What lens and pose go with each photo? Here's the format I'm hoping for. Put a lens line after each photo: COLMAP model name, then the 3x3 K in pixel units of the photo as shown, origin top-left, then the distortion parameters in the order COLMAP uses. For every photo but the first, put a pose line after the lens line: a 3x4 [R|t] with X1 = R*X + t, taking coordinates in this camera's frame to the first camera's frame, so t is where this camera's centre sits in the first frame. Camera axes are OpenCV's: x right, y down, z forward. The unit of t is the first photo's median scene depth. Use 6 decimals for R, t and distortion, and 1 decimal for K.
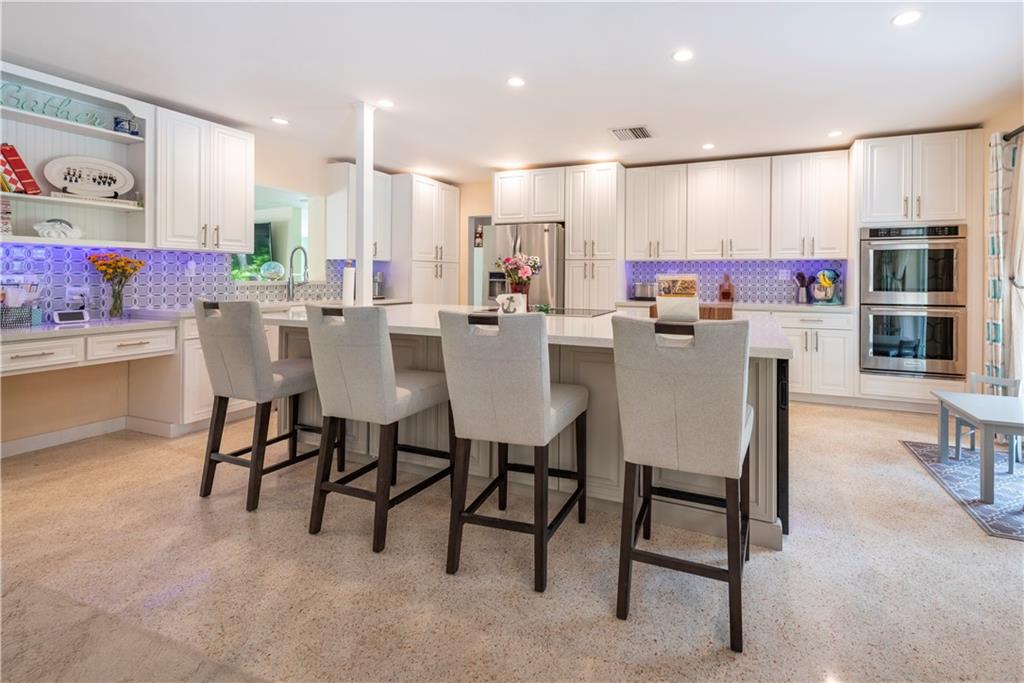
lens RADIAL K [[432.1, 0, 584.8], [0, 432.1, 283.0], [0, 0, 1]] dist [0.000543, -0.000012]
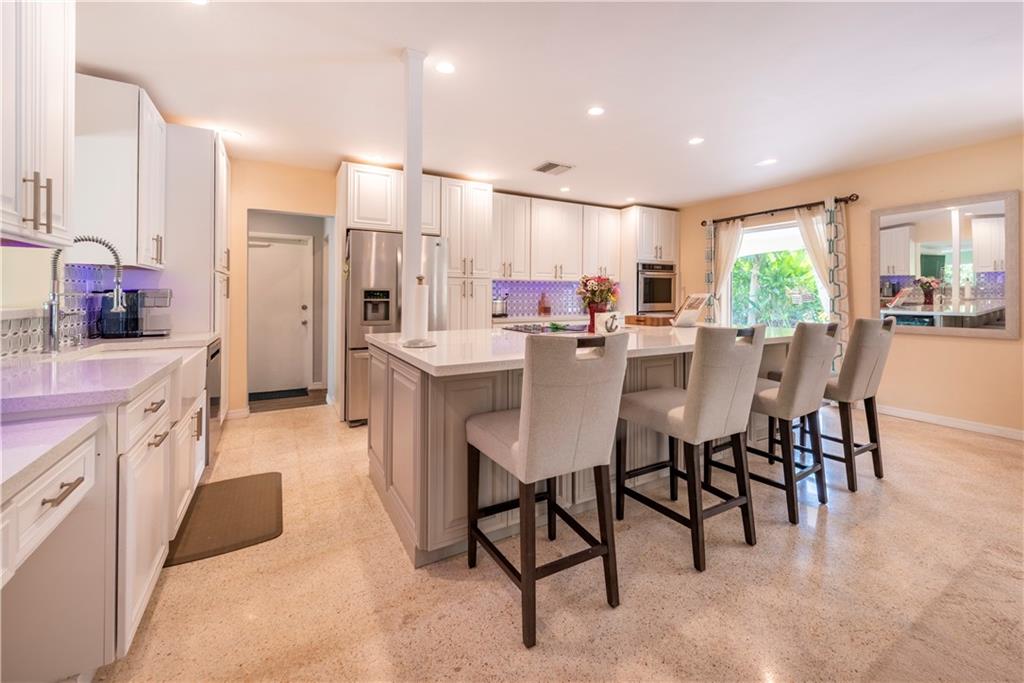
lens RADIAL K [[413.3, 0, 512.5], [0, 413.3, 300.8], [0, 0, 1]] dist [0.012320, -0.000087]
pose [[0.649894, -0.014423, 0.759888, -0.674506], [0.013032, 0.999884, 0.007833, -0.008246], [-0.759913, 0.004812, 0.650007, 0.329371]]
